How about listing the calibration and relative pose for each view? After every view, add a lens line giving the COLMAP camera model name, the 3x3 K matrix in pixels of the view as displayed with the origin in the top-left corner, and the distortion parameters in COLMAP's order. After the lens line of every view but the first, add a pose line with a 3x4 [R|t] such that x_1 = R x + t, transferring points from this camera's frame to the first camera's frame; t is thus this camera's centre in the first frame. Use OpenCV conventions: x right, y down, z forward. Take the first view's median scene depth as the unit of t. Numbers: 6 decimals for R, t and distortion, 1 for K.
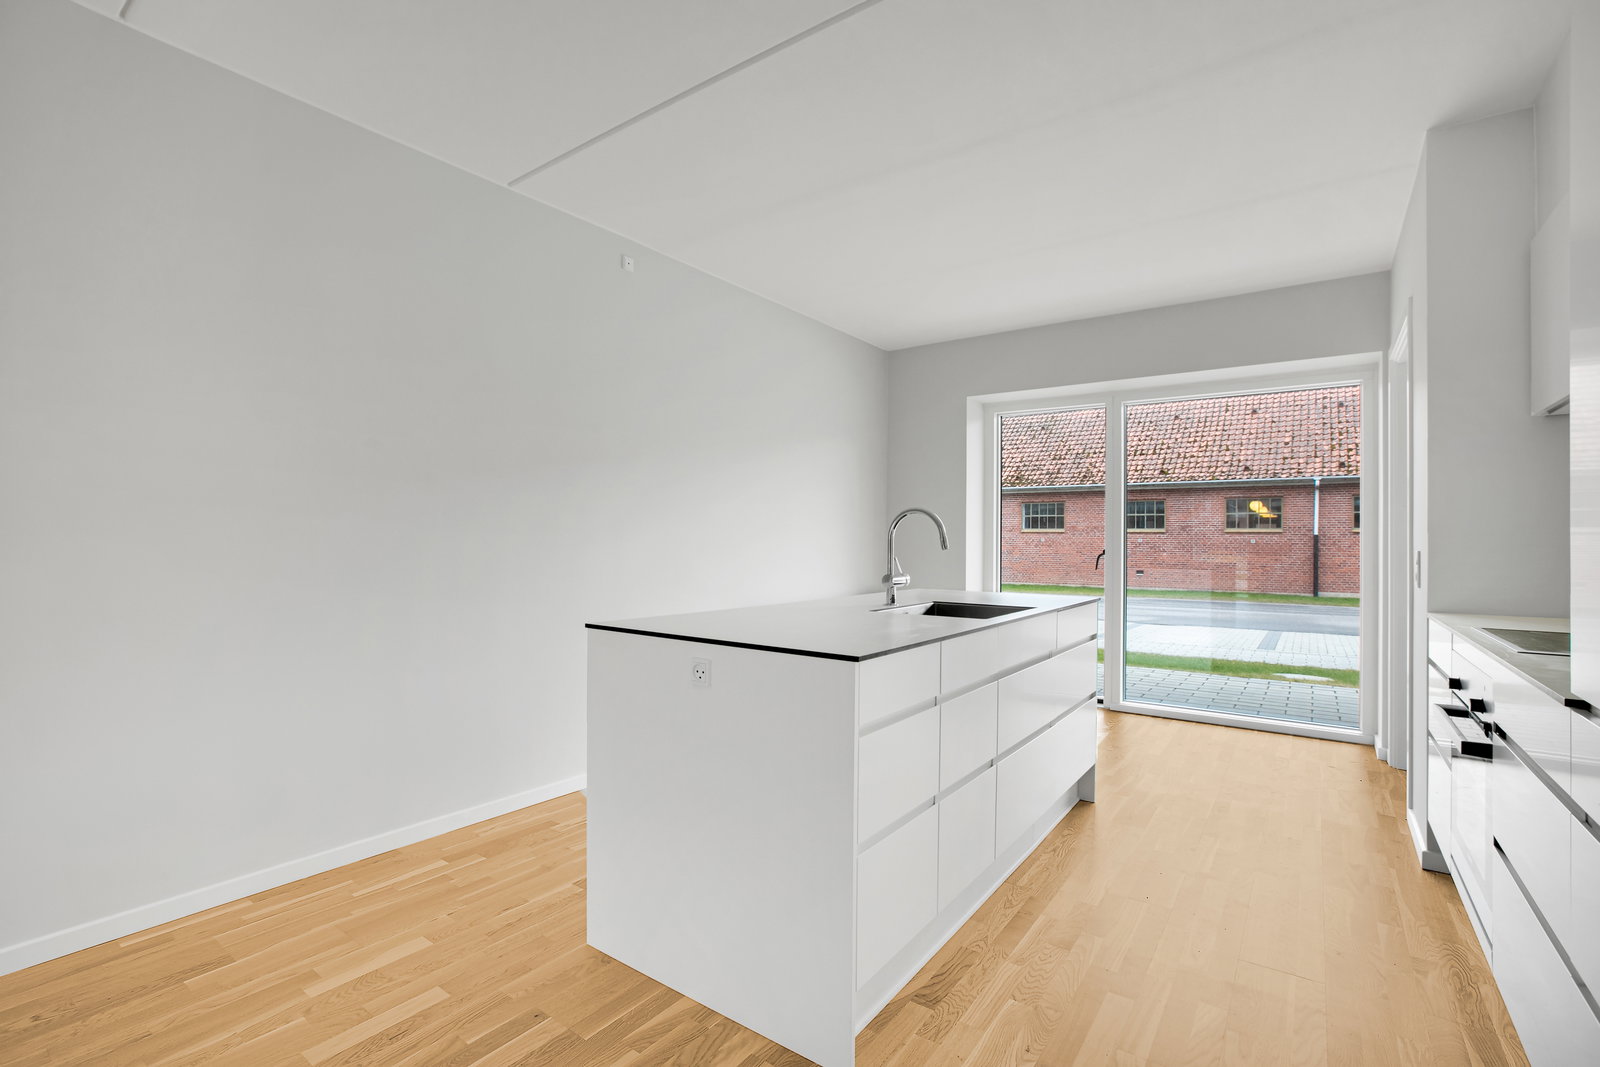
lens RADIAL K [[723.8, 0, 802.6], [0, 723.8, 536.0], [0, 0, 1]] dist [-0.033253, 0.001593]
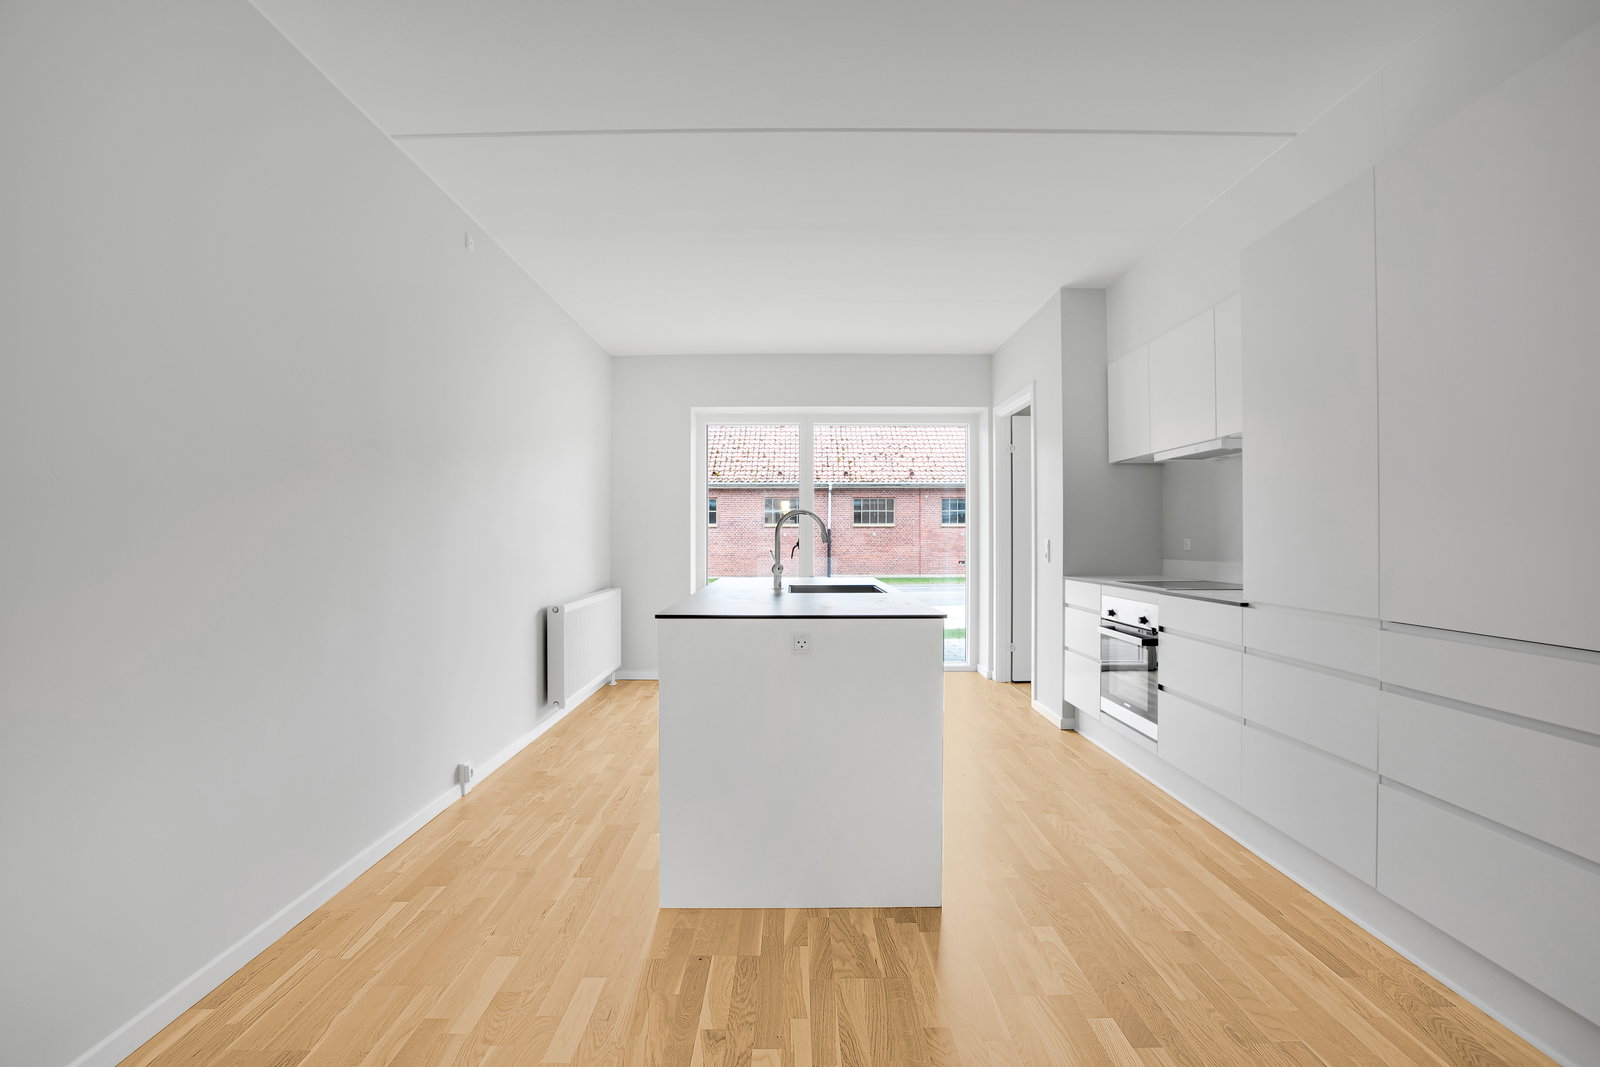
lens RADIAL K [[723.8, 0, 802.5], [0, 723.8, 536.3], [0, 0, 1]] dist [-0.033253, 0.001593]
pose [[0.805906, -0.010259, 0.591955, -0.071140], [0.005685, 0.999938, 0.009589, -0.000642], [-0.592016, -0.004362, 0.805914, -0.000936]]
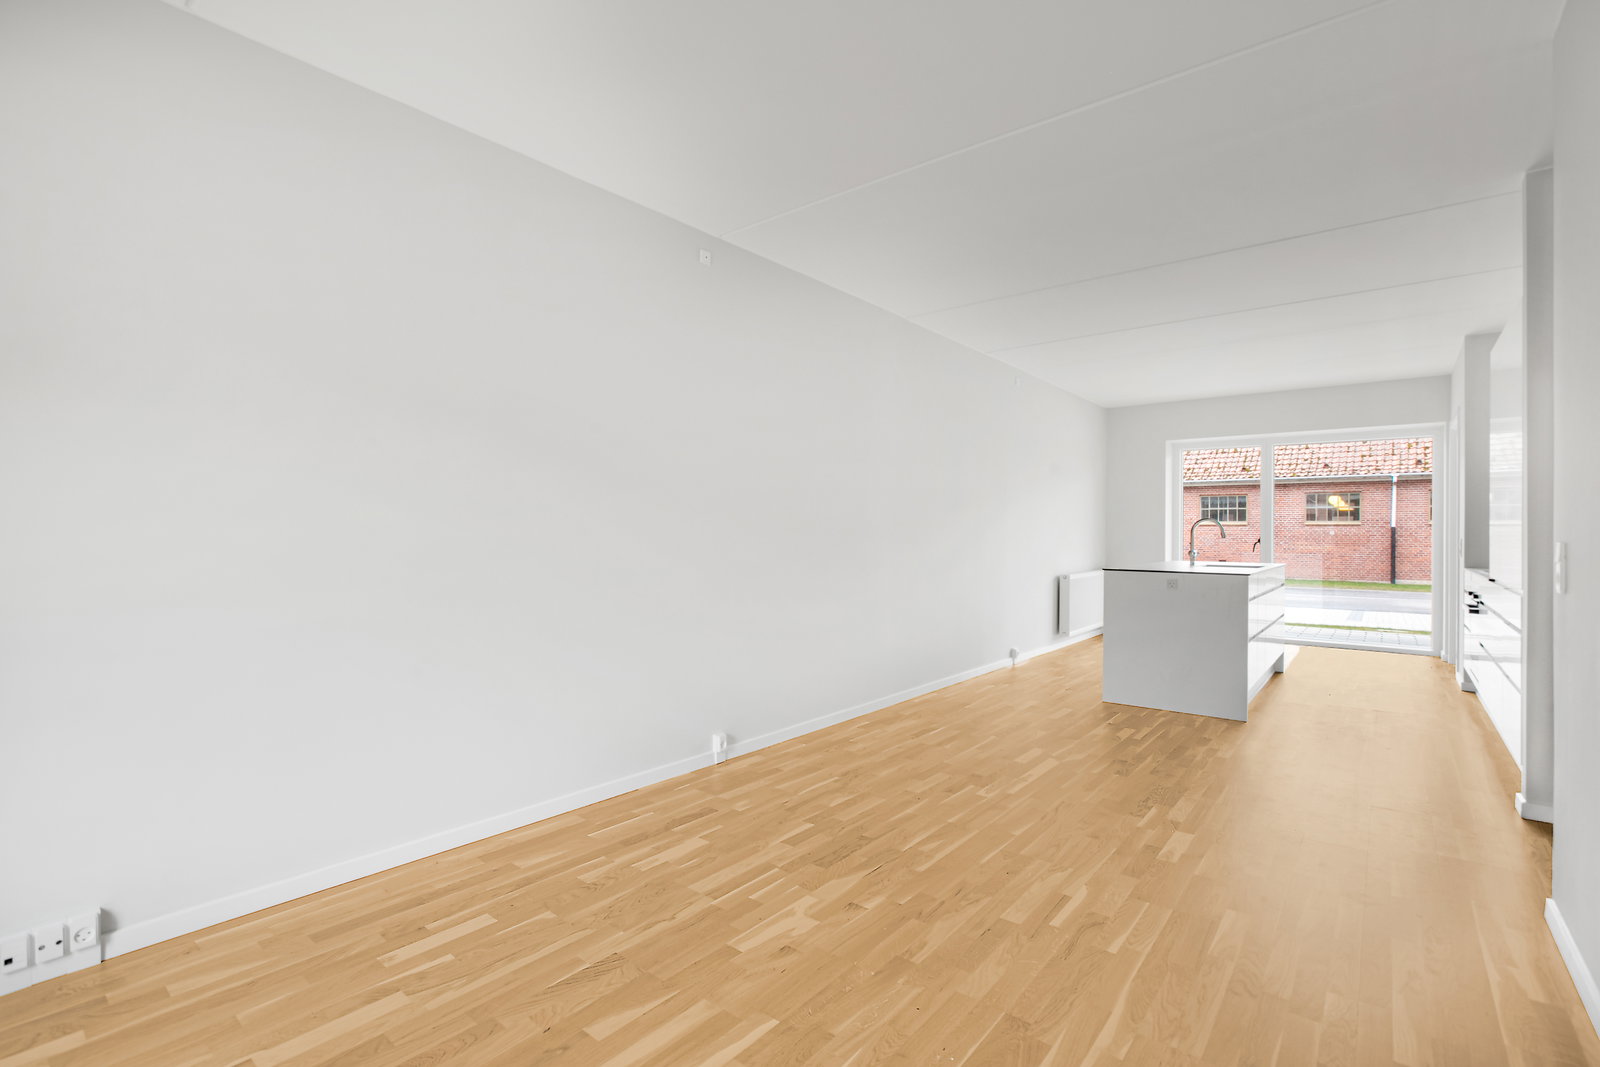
lens RADIAL K [[723.8, 0, 794.6], [0, 723.8, 535.6], [0, 0, 1]] dist [-0.033253, 0.001593]
pose [[0.997272, -0.003117, -0.073746, -0.108250], [0.003801, 0.999951, 0.009142, -0.001557], [0.073714, -0.009398, 0.997235, -0.141081]]
